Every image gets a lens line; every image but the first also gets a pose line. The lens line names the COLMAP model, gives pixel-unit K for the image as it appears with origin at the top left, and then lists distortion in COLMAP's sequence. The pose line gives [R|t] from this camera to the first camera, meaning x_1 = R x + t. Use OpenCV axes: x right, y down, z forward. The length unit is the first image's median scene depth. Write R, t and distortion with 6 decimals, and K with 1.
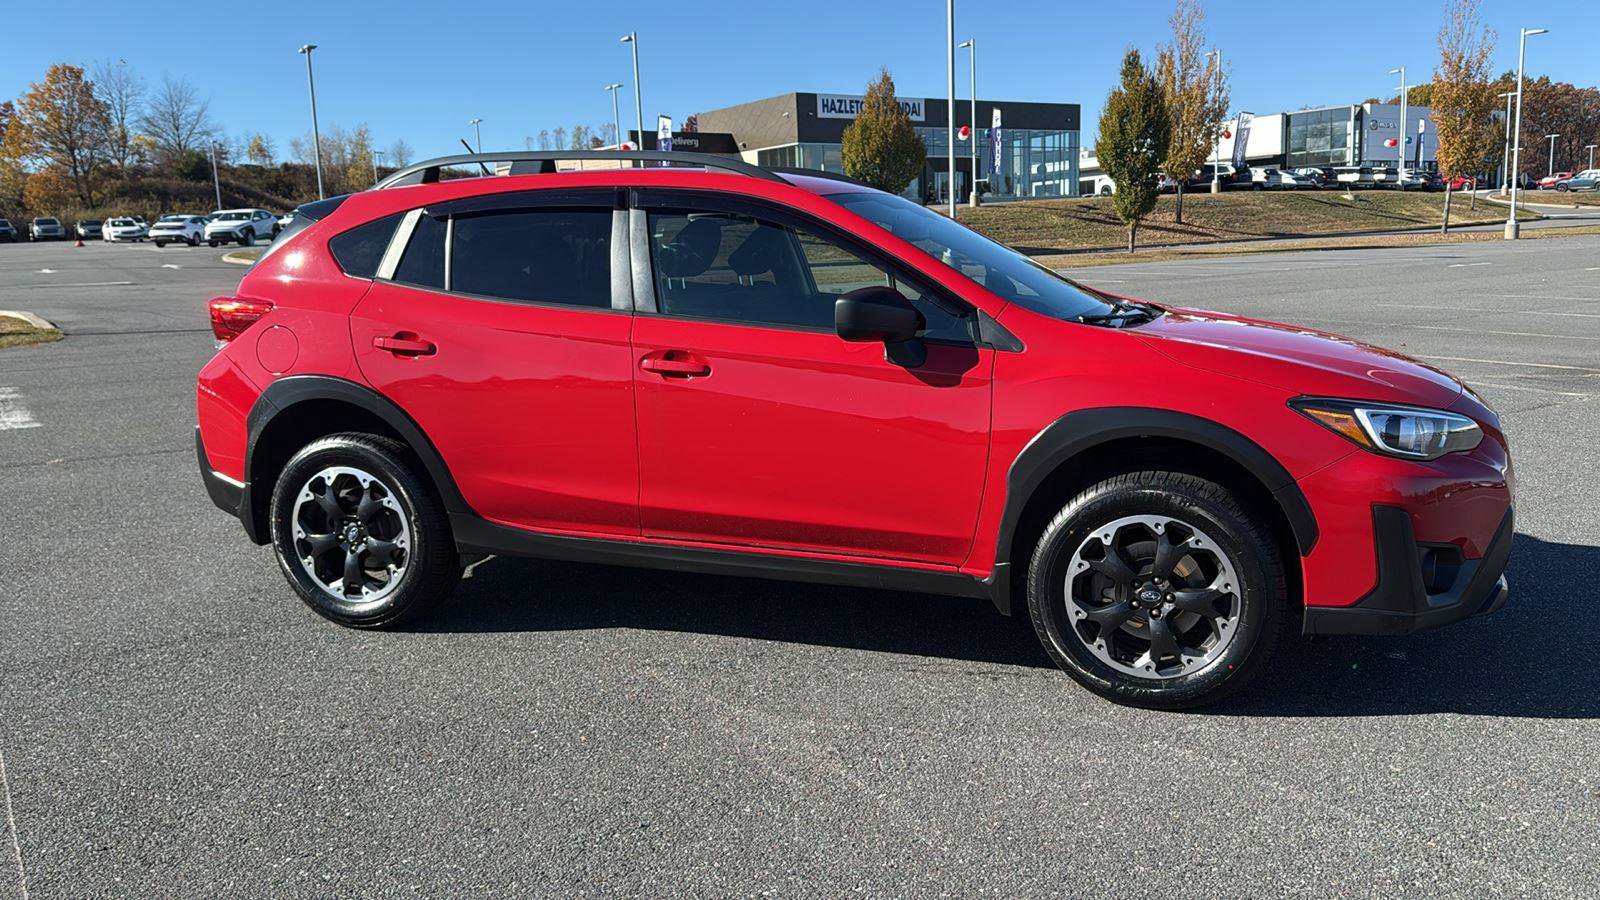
lens RADIAL K [[1301.3, 0, 820.3], [0, 1301.3, 505.2], [0, 0, 1]] dist [0.101146, -0.147119]
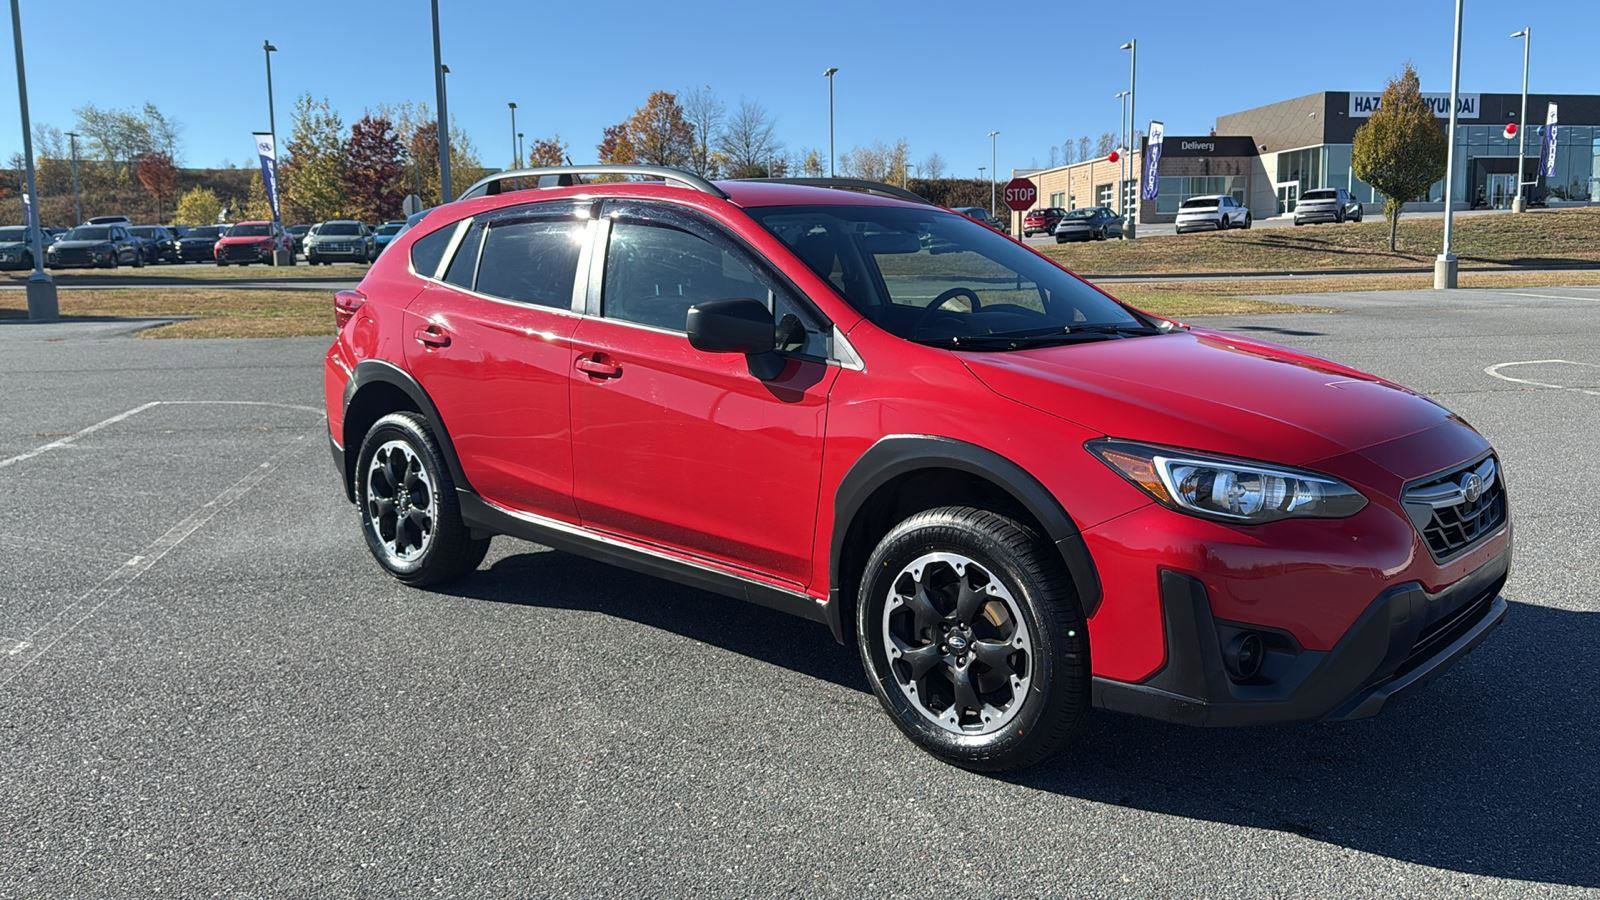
lens RADIAL K [[1301.3, 0, 811.8], [0, 1301.3, 456.0], [0, 0, 1]] dist [0.101146, -0.147119]
pose [[0.916559, 0.078129, -0.392194, 0.417502], [-0.093825, 0.995368, -0.020981, -0.026274], [0.388738, 0.056028, 0.919643, 0.091035]]
